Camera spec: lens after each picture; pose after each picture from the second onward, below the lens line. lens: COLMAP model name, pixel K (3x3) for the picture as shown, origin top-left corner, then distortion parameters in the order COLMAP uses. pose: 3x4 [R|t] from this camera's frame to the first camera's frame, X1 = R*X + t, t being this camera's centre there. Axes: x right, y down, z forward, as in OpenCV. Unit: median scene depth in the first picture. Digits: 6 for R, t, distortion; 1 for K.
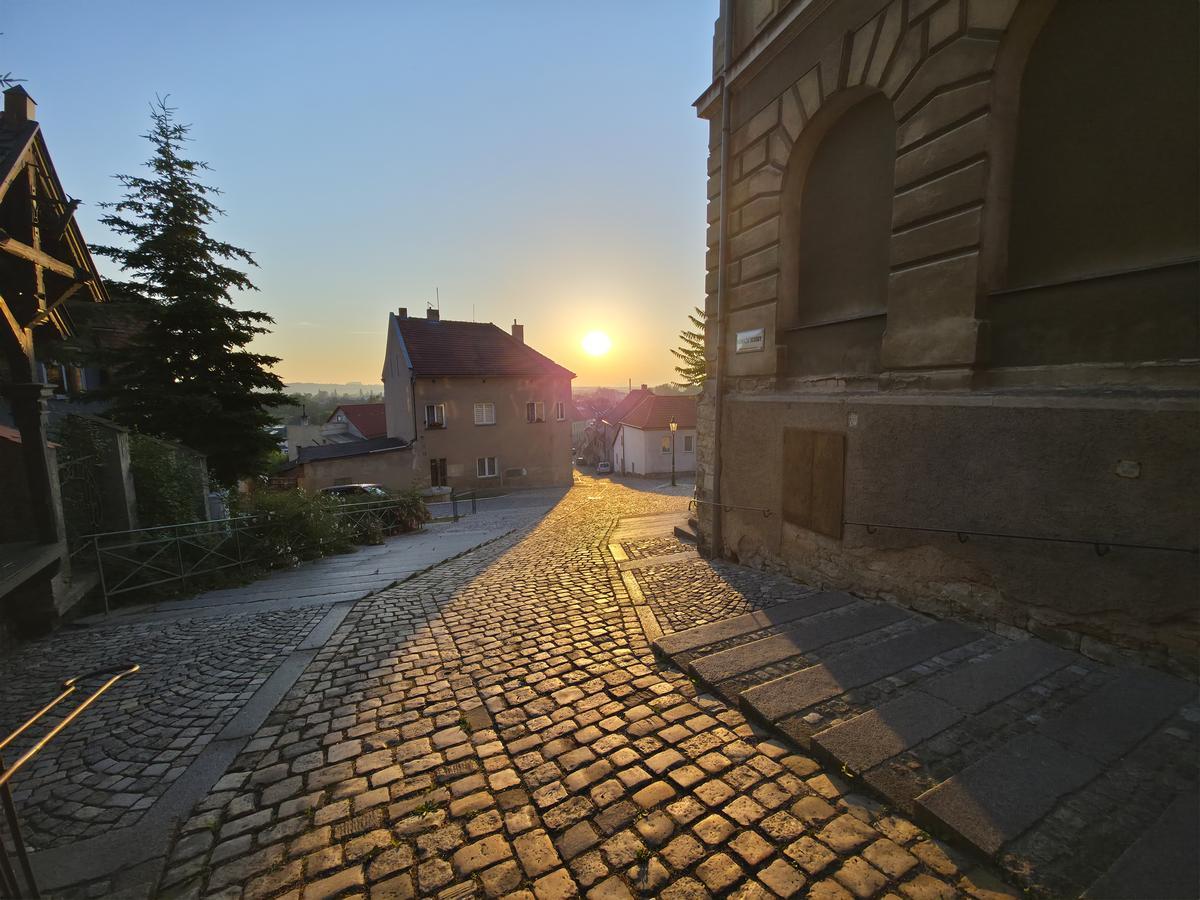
lens RADIAL K [[474.3, 0, 600.0], [0, 474.3, 450.0], [0, 0, 1]] dist [0.001808, 0.000339]
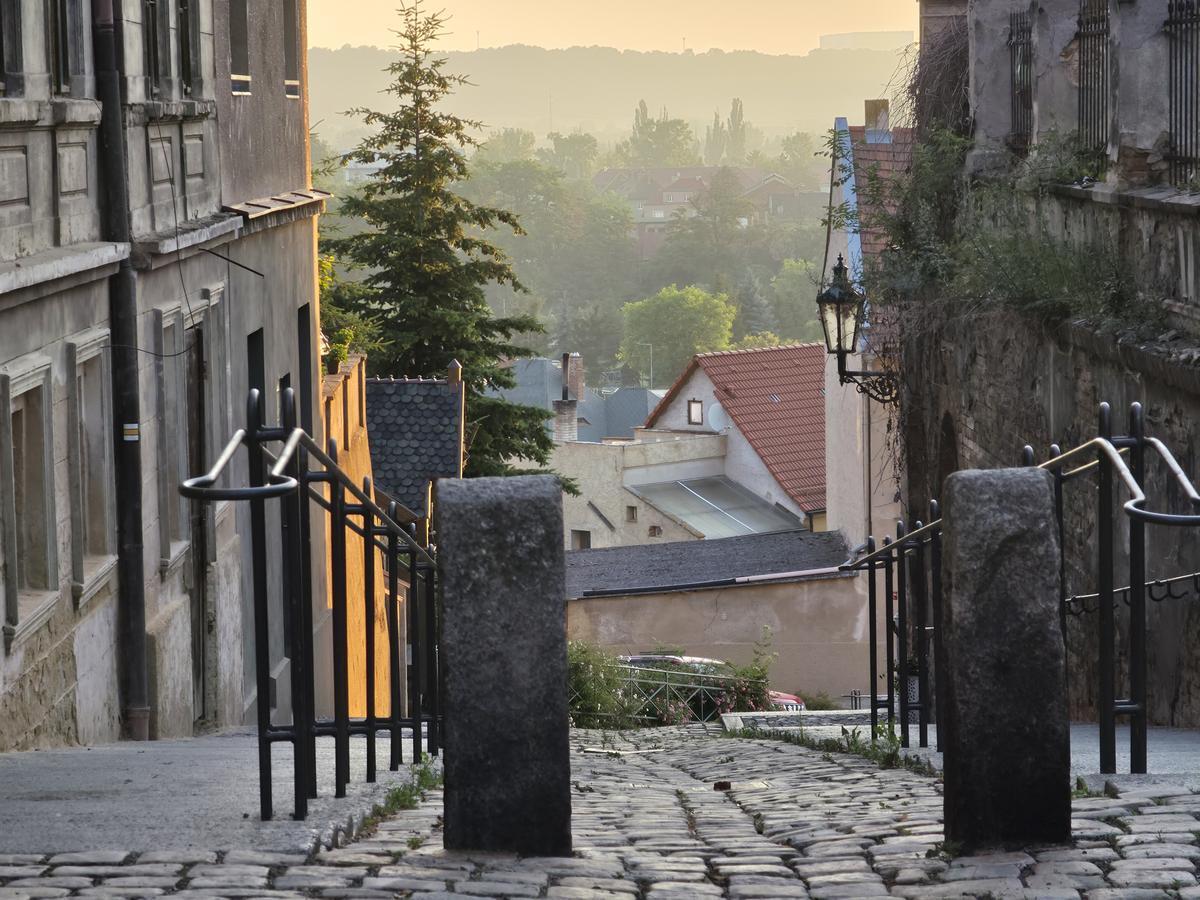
lens RADIAL K [[3985.5, 0, 600.0], [0, 3985.5, 450.0], [0, 0, 1]] dist [-0.028874, -0.179082]
pose [[0.856899, 0.040468, -0.513893, 1.816859], [-0.056391, 0.998290, -0.015416, -0.079805], [0.512390, 0.042189, 0.857716, -3.047025]]
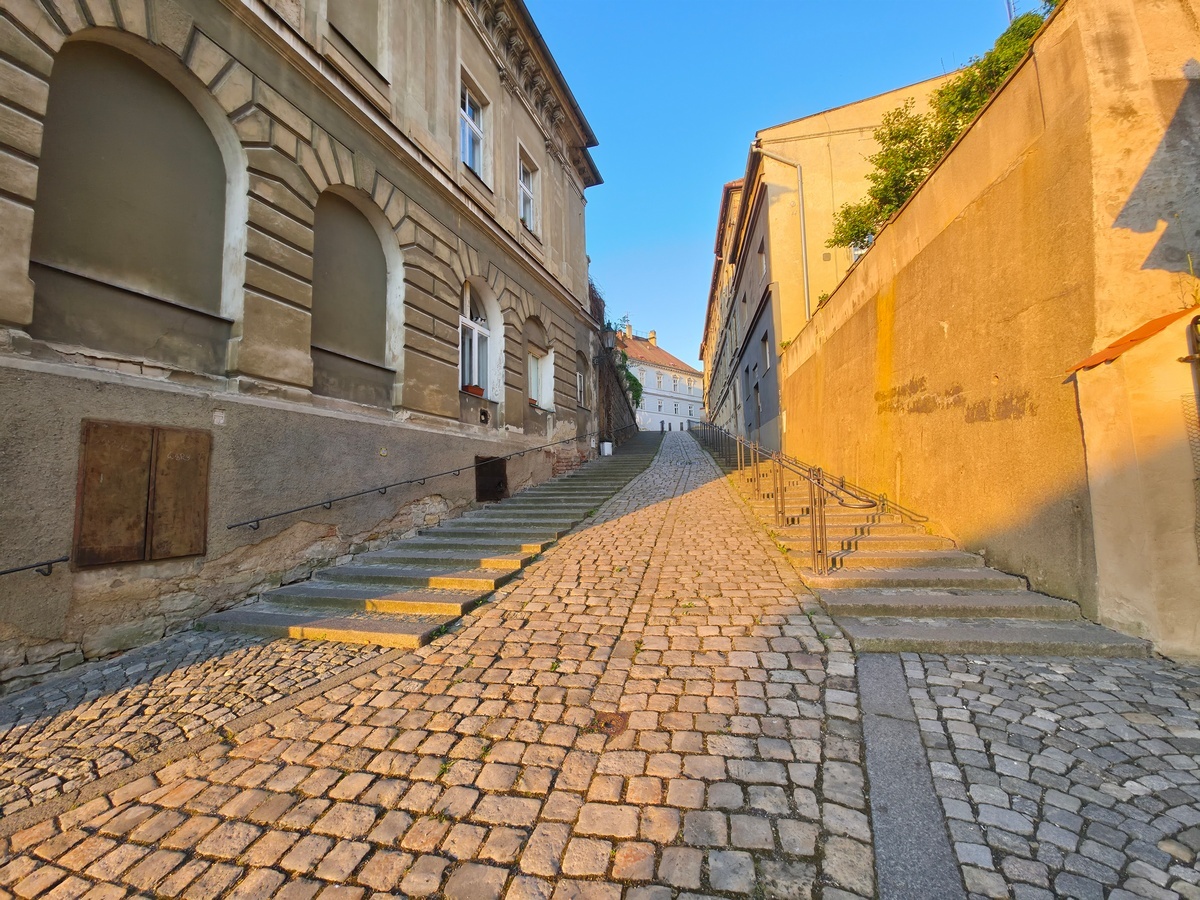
lens RADIAL K [[475.5, 0, 600.0], [0, 475.5, 446.3], [0, 0, 1]] dist [0.014843, -0.008569]
pose [[-0.762599, 0.090639, 0.640490, -0.238679], [0.115497, 0.993303, -0.003051, 0.031032], [-0.636478, 0.071648, -0.767960, 0.464924]]
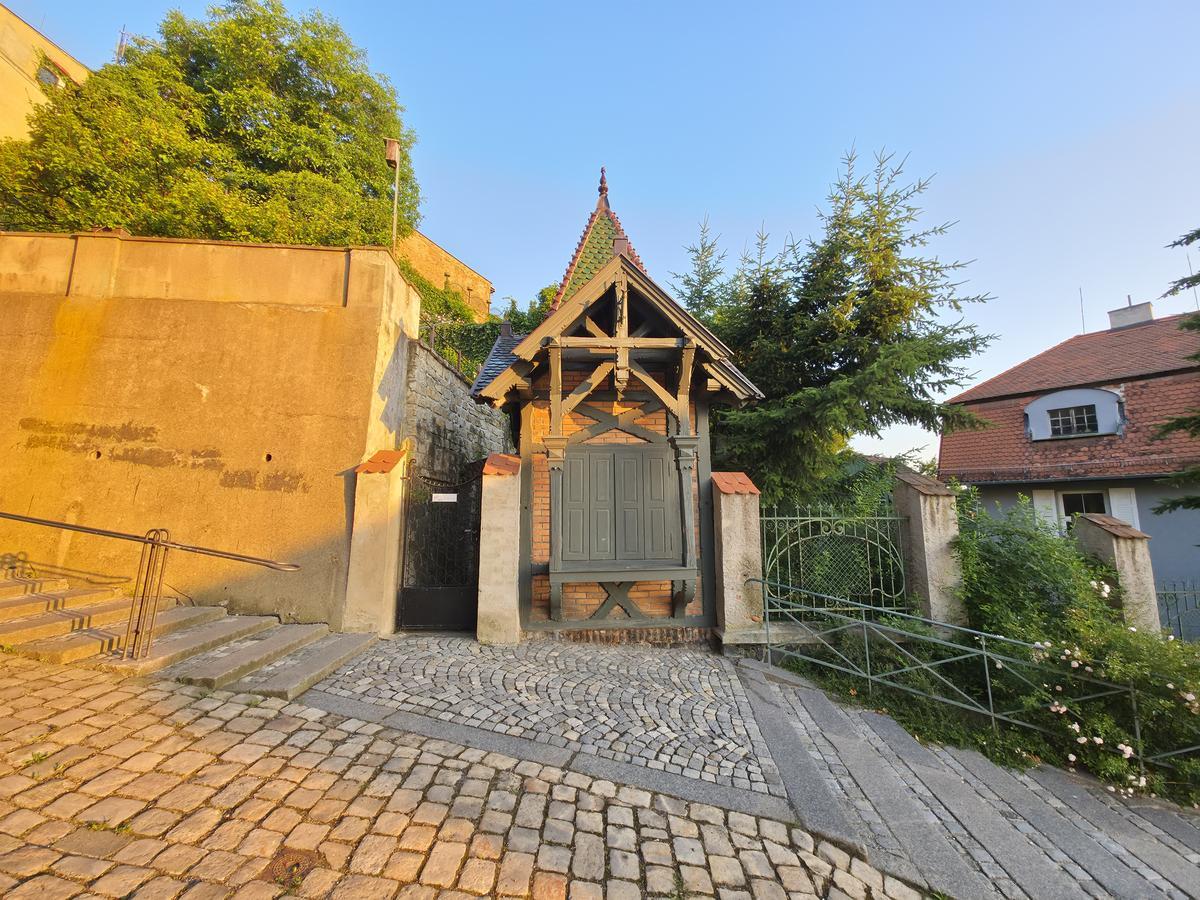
lens RADIAL K [[475.5, 0, 600.0], [0, 475.5, 446.3], [0, 0, 1]] dist [0.014843, -0.008569]
pose [[-0.449737, -0.116830, -0.885487, 0.014803], [-0.109998, 0.991106, -0.074897, 0.004222], [0.886362, 0.063717, -0.458588, 0.476842]]
